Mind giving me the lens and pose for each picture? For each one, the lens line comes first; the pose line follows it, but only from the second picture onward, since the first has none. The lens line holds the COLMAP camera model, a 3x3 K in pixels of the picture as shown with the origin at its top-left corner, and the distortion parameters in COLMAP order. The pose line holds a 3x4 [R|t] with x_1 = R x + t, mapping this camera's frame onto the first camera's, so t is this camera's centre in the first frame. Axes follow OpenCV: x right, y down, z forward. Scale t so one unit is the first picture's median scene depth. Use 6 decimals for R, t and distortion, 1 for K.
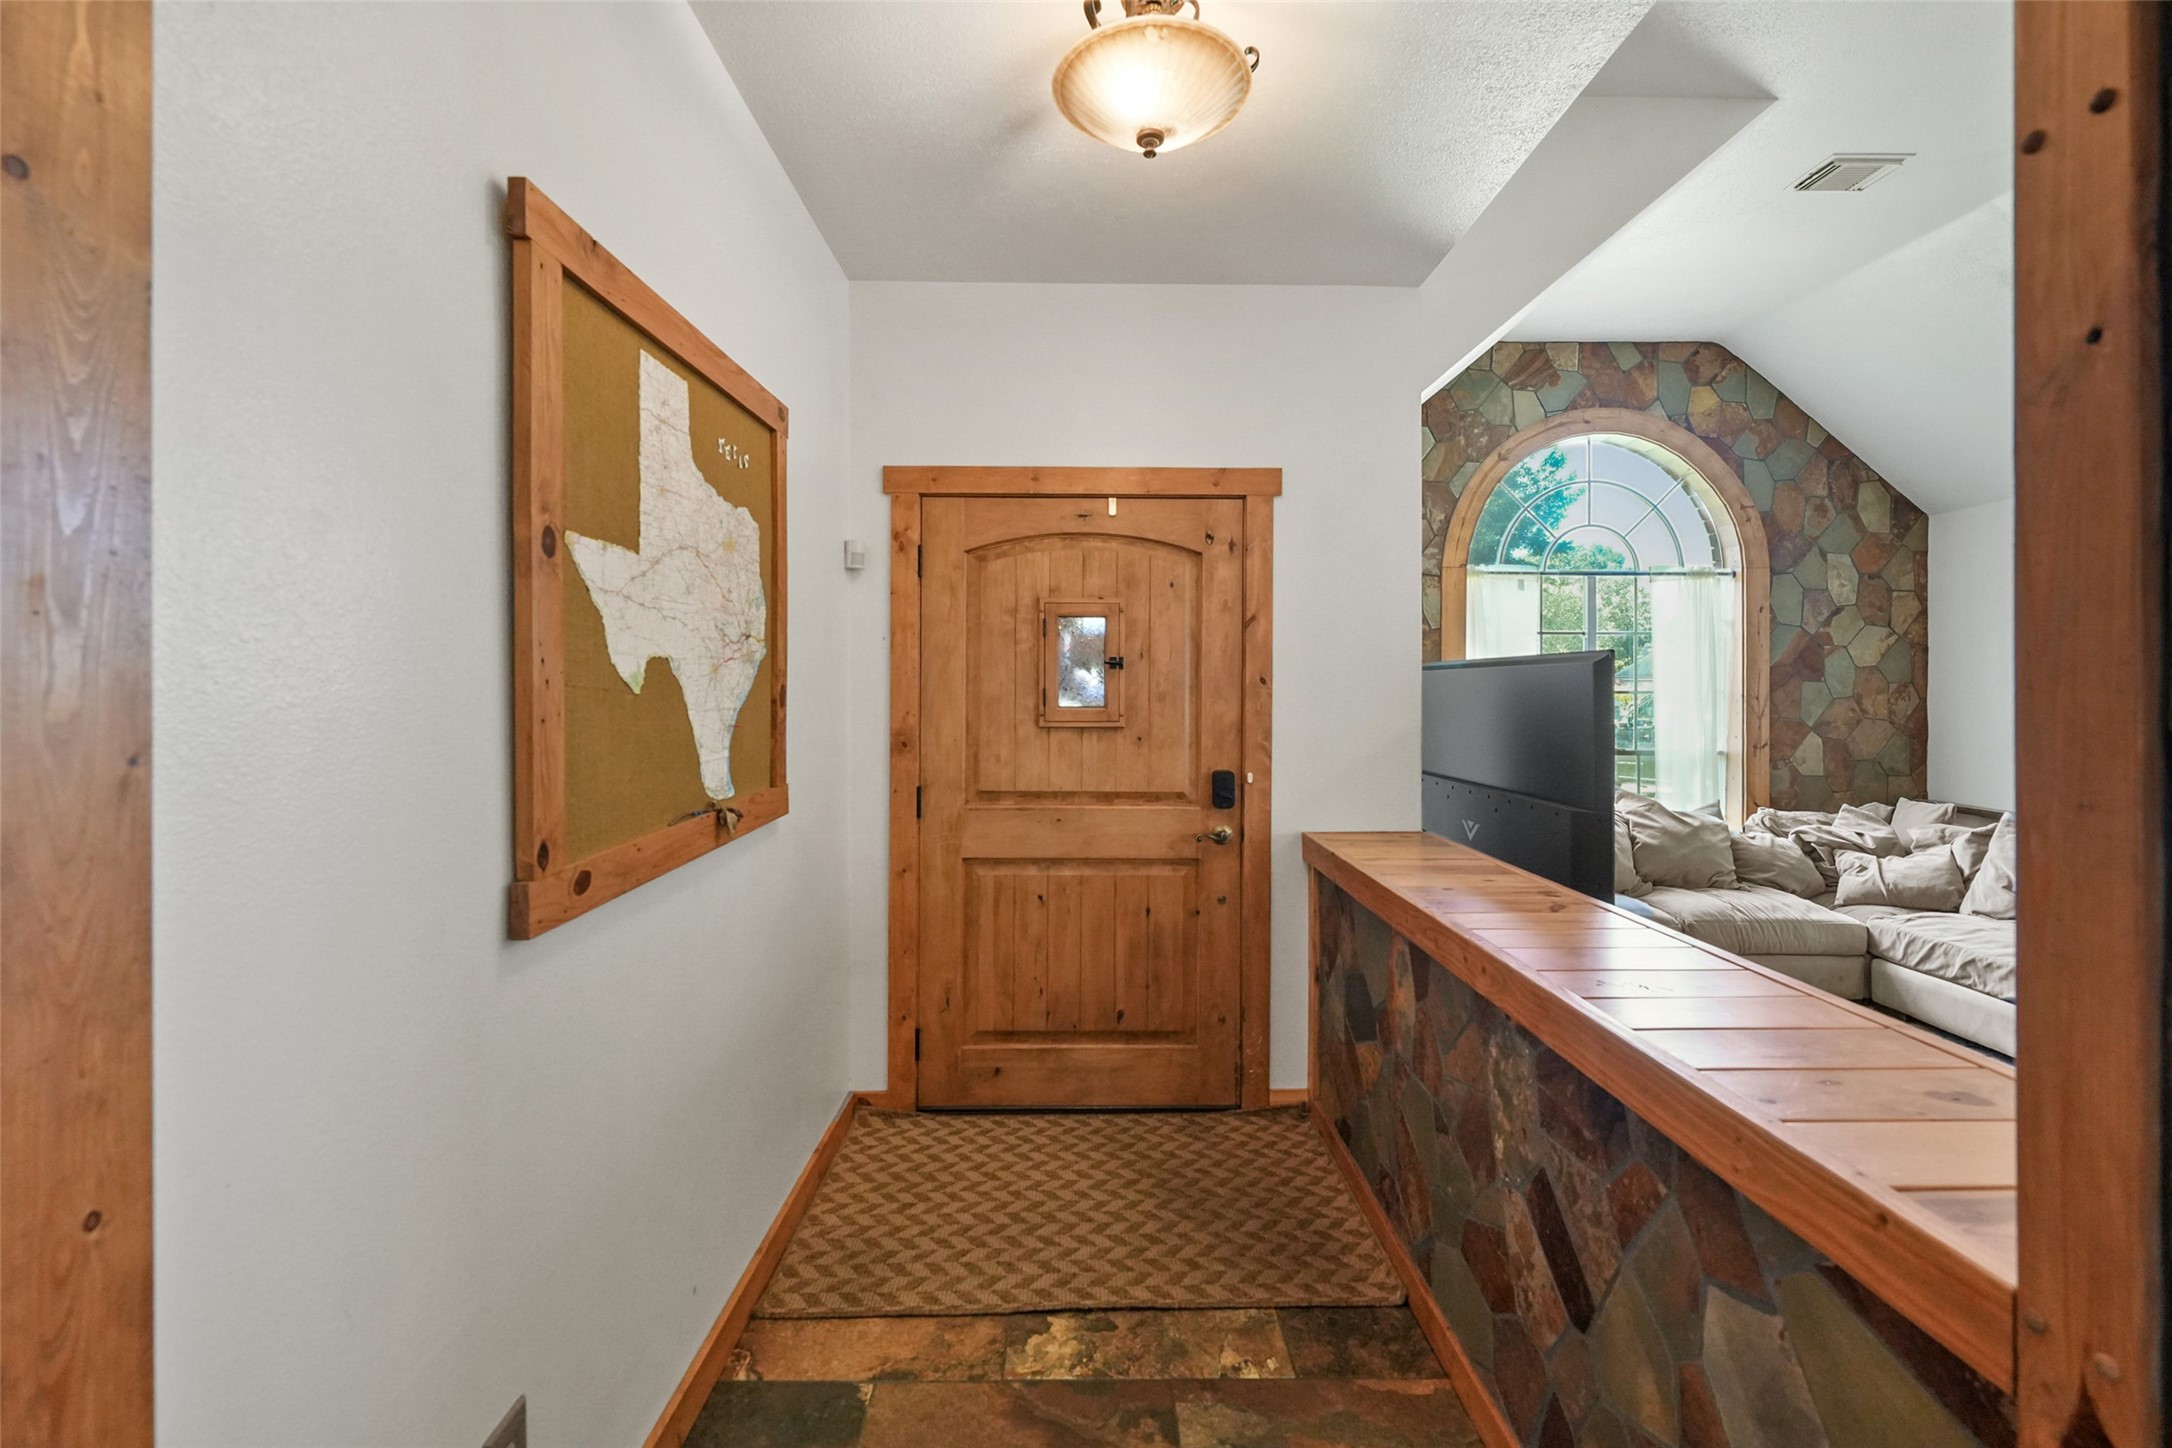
lens RADIAL K [[944.8, 0, 1087.9], [0, 944.8, 699.1], [0, 0, 1]] dist [-0.000960, -0.000660]
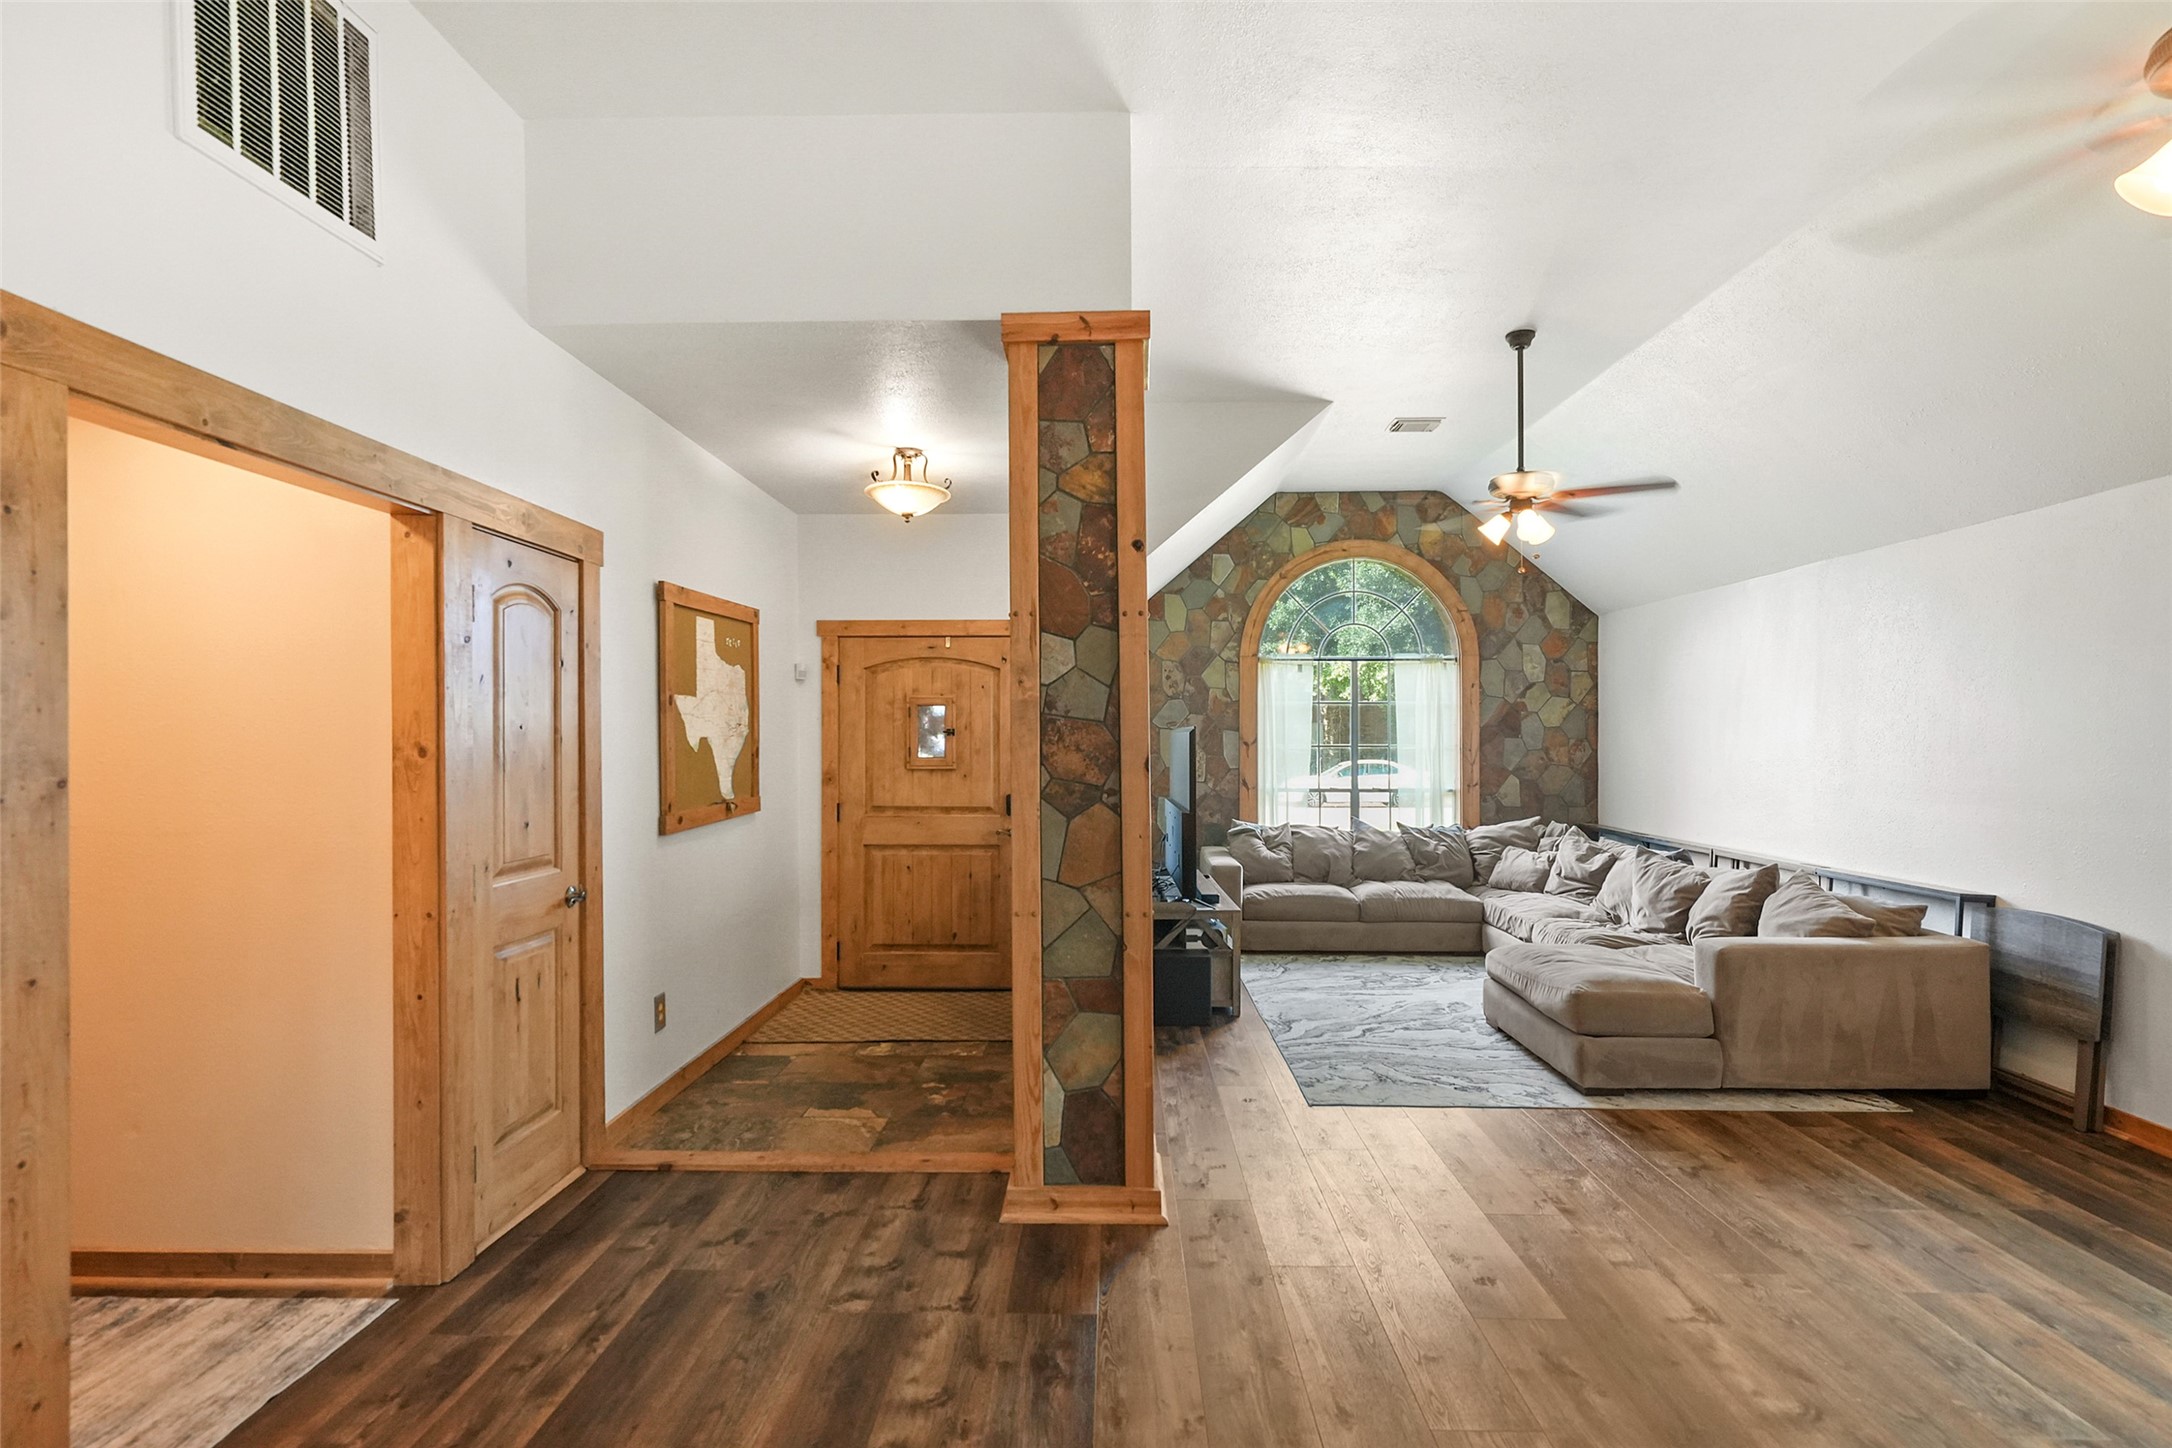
lens RADIAL K [[1045.0, 0, 1086.7], [0, 1045.0, 755.0], [0, 0, 1]] dist [-0.004331, 0.000024]
pose [[0.999514, -0.003720, -0.030943, 0.337032], [0.003814, 0.999988, 0.002966, -0.000987], [0.030932, -0.003082, 0.999517, -0.906972]]
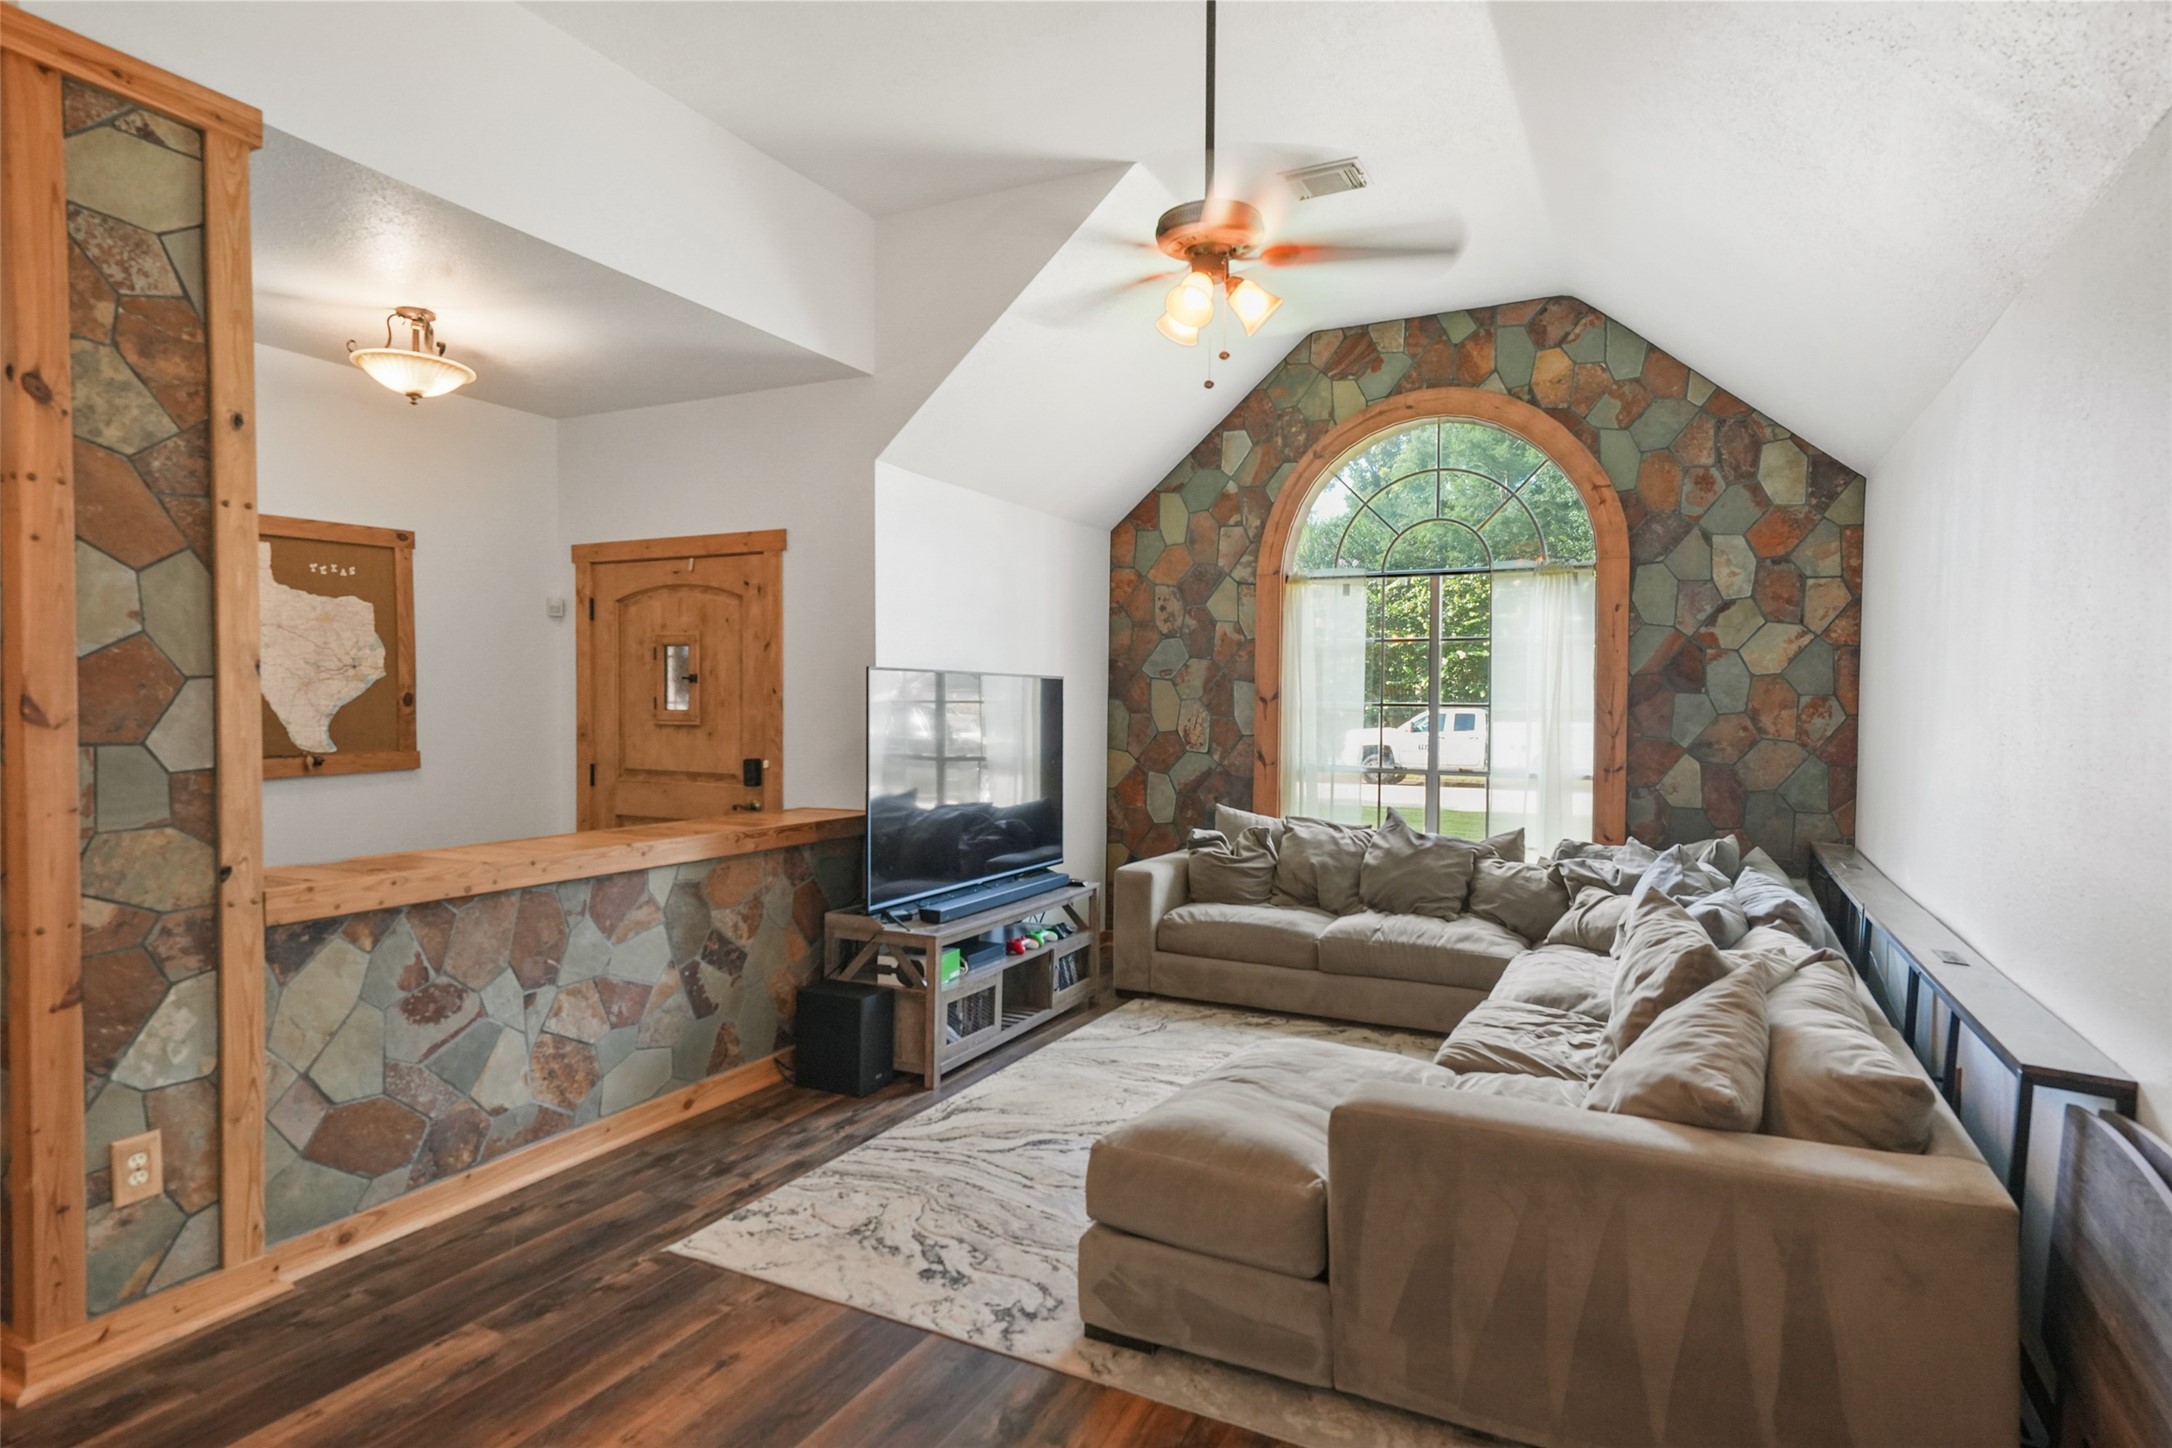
lens RADIAL K [[1178.1, 0, 1080.1], [0, 1178.1, 741.7], [0, 0, 1]] dist [0.011098, 0.001521]
pose [[0.888266, 0.018823, -0.458943, 1.311193], [-0.009827, 0.999710, 0.021983, 0.010647], [0.459224, -0.015017, 0.888194, -0.267503]]
